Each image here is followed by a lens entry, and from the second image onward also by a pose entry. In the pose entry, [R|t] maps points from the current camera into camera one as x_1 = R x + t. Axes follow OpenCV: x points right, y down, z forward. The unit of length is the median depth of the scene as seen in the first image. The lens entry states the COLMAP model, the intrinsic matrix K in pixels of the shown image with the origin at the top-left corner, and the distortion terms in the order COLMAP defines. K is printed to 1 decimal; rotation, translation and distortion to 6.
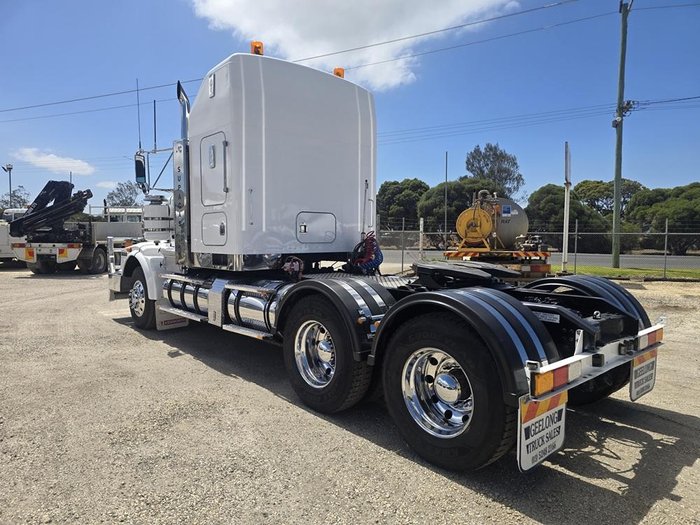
lens RADIAL K [[466.2, 0, 348.2], [0, 466.2, 261.2], [0, 0, 1]] dist [0.048665, -0.043458]
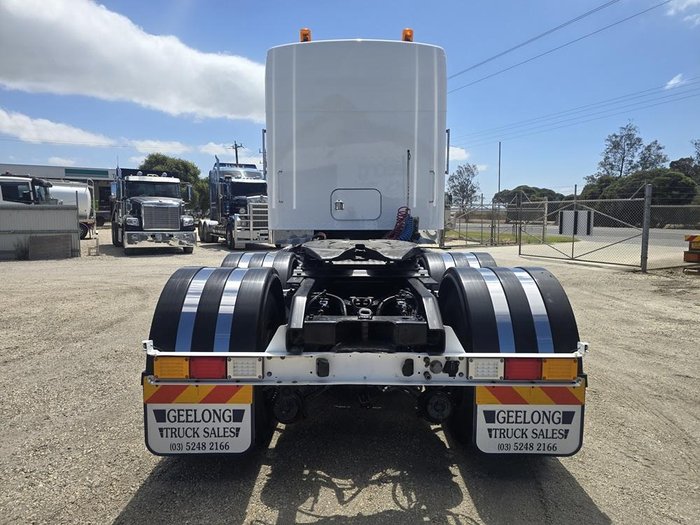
lens RADIAL K [[466.2, 0, 351.7], [0, 466.2, 262.3], [0, 0, 1]] dist [0.048665, -0.043458]
pose [[0.749199, 0.063054, -0.659337, 0.954227], [-0.032076, 0.997744, 0.058969, -0.012831], [0.661568, -0.023030, 0.749531, 0.405458]]
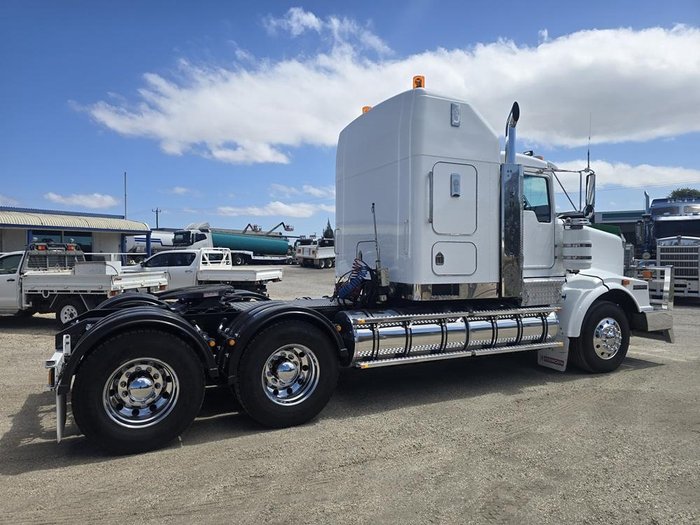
lens RADIAL K [[466.2, 0, 343.5], [0, 466.2, 261.0], [0, 0, 1]] dist [0.048665, -0.043458]
pose [[-0.272651, 0.005788, -0.962096, 1.559574], [-0.053467, 0.998345, 0.021158, -0.131666], [0.960626, 0.057209, -0.271890, 2.010293]]
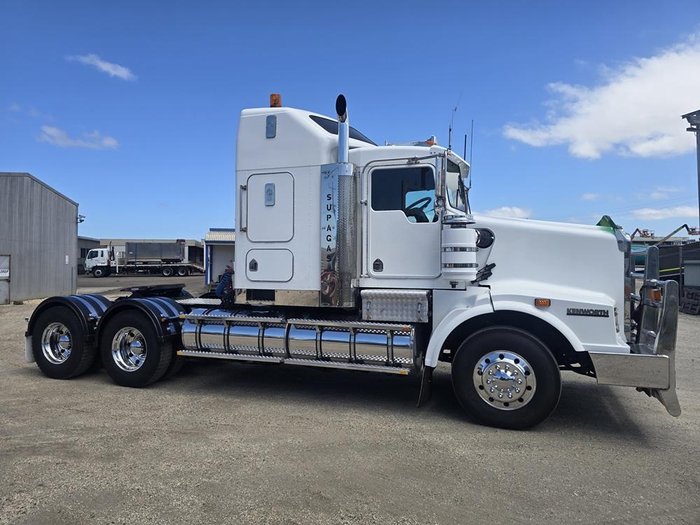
lens RADIAL K [[466.2, 0, 344.9], [0, 466.2, 260.2], [0, 0, 1]] dist [0.048665, -0.043458]
pose [[-0.882112, -0.013255, -0.470852, 0.528415], [-0.033540, 0.998834, 0.034716, -0.205114], [0.469843, 0.046416, -0.881529, 3.413881]]
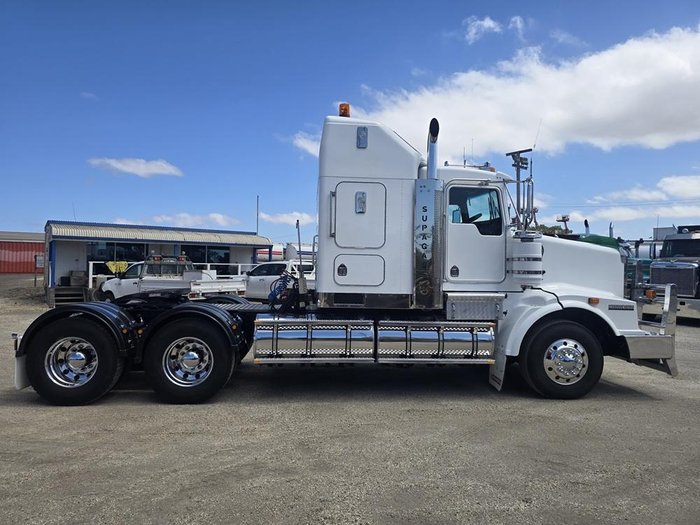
lens RADIAL K [[466.2, 0, 345.7], [0, 466.2, 259.7], [0, 0, 1]] dist [0.048665, -0.043458]
pose [[-0.602097, -0.027571, -0.797946, 1.329073], [-0.060986, 0.998072, 0.011531, -0.178294], [0.796090, 0.055606, -0.602618, 2.867337]]
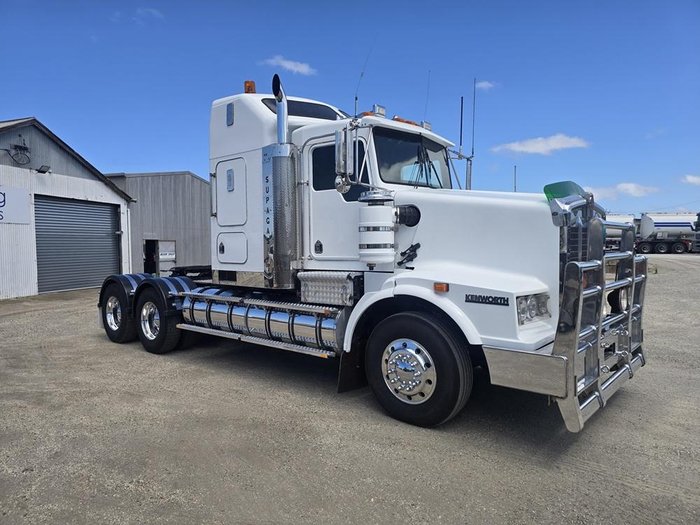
lens RADIAL K [[466.2, 0, 346.6], [0, 466.2, 266.3], [0, 0, 1]] dist [0.048665, -0.043458]
pose [[-0.991580, 0.010874, -0.129036, -0.159943], [-0.001564, 0.995390, 0.095901, -0.219548], [0.129484, 0.095295, -0.986992, 3.604943]]
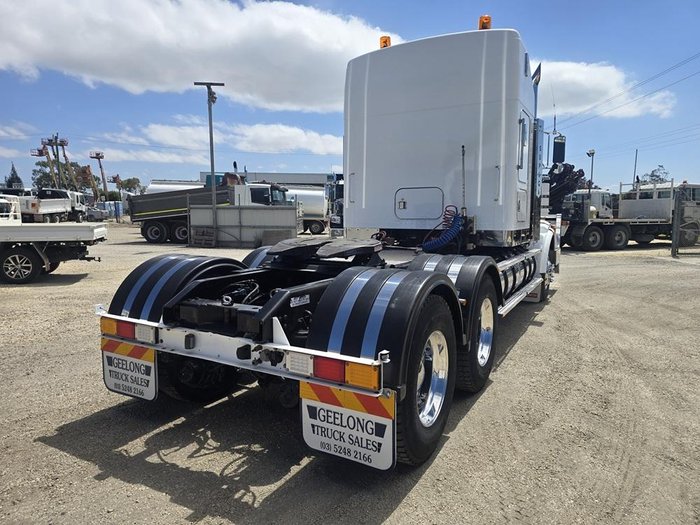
lens RADIAL K [[466.2, 0, 351.6], [0, 466.2, 256.3], [0, 0, 1]] dist [0.048665, -0.043458]
pose [[0.325479, 0.083648, -0.941842, 1.341681], [-0.051399, 0.996172, 0.070711, -0.039416], [0.944151, 0.025394, 0.328533, 0.888390]]
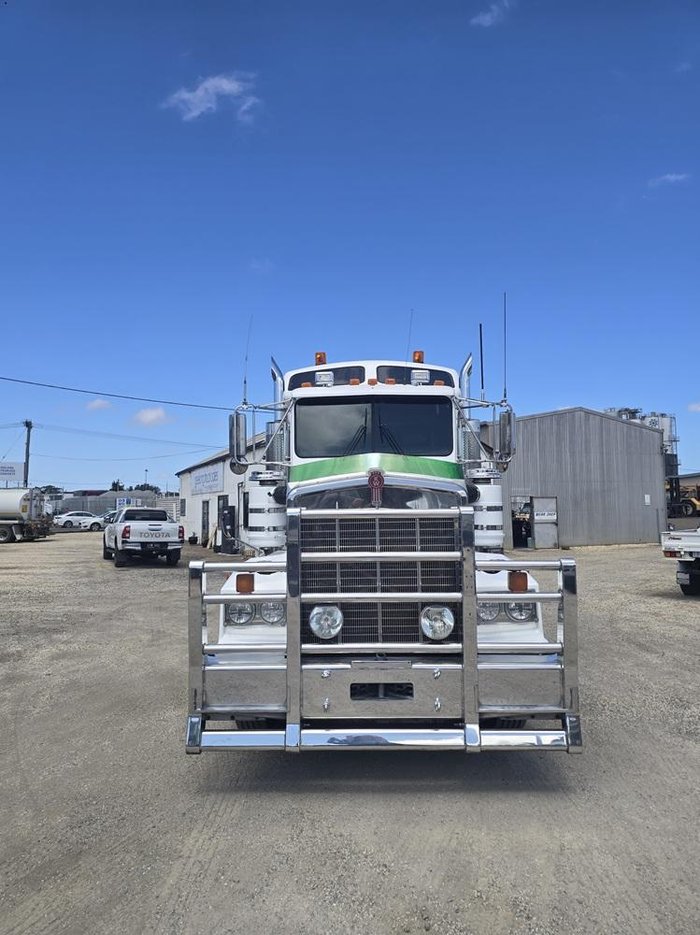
lens RADIAL K [[622.7, 0, 357.0], [0, 622.7, 467.9], [0, 0, 1]] dist [0.048665, -0.043458]
pose [[-0.743812, 0.038814, 0.667261, -1.627944], [0.041945, 0.999055, -0.011357, -0.281804], [-0.667072, 0.019540, -0.744737, 3.386497]]
